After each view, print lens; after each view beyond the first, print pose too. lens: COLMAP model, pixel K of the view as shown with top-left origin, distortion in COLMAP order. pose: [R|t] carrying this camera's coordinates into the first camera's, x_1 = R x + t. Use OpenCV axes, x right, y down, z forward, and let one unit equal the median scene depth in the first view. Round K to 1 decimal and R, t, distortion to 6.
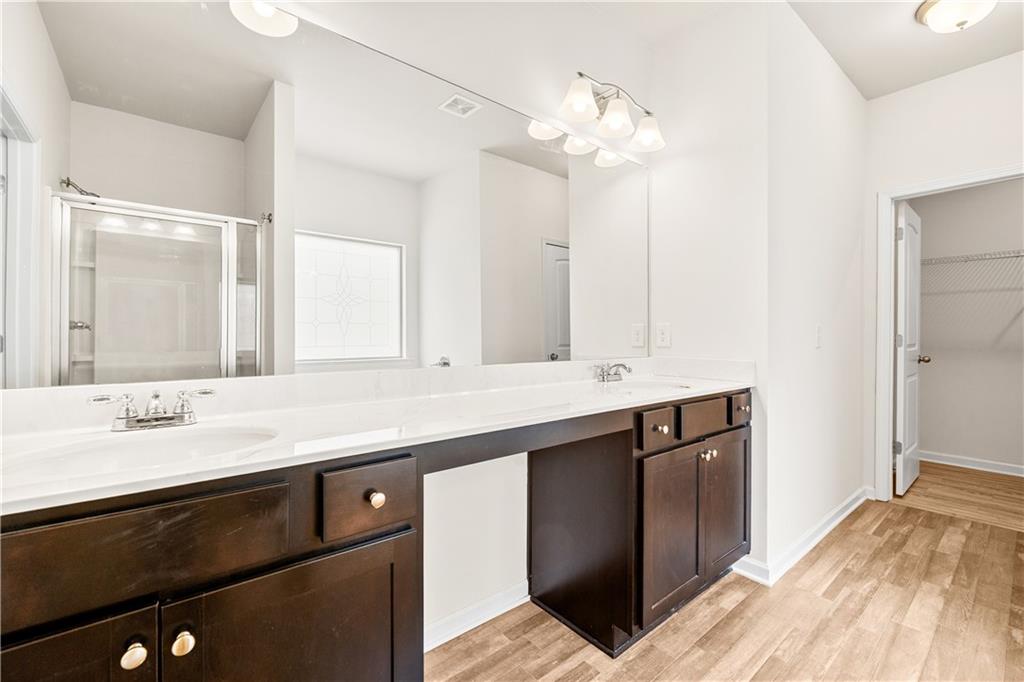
lens RADIAL K [[431.7, 0, 509.4], [0, 431.7, 330.7], [0, 0, 1]] dist [0.000631, 0.000147]
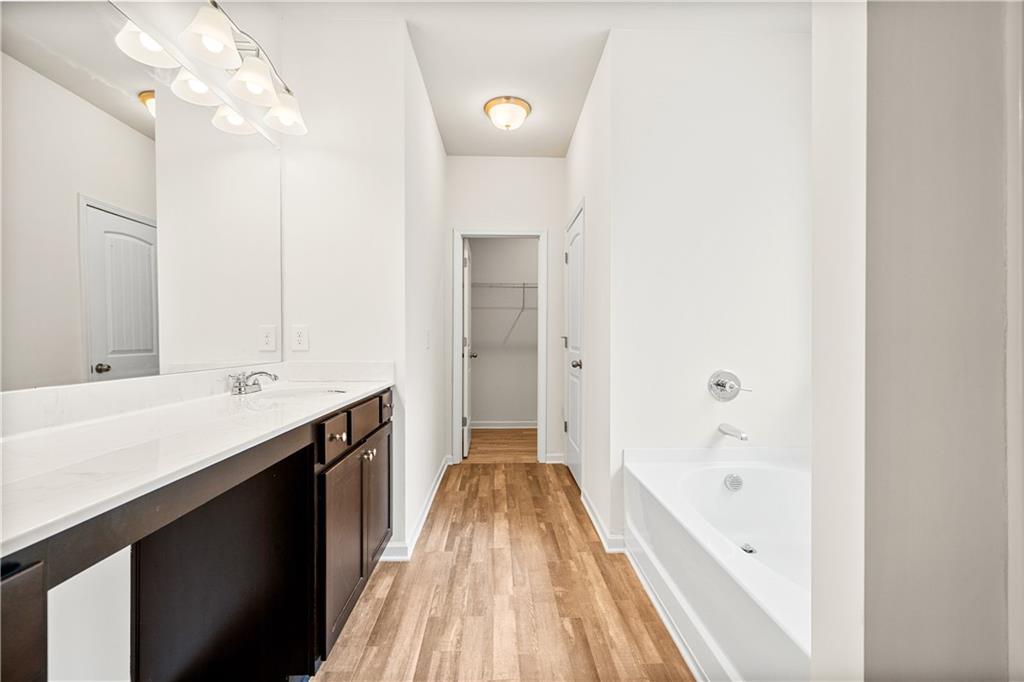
lens RADIAL K [[435.4, 0, 512.8], [0, 435.4, 334.4], [0, 0, 1]] dist [-0.001257, -0.000053]
pose [[0.607400, 0.007003, 0.794365, -0.133152], [-0.008631, 0.999960, -0.002216, 0.001684], [-0.794349, -0.005511, 0.607437, 0.093361]]
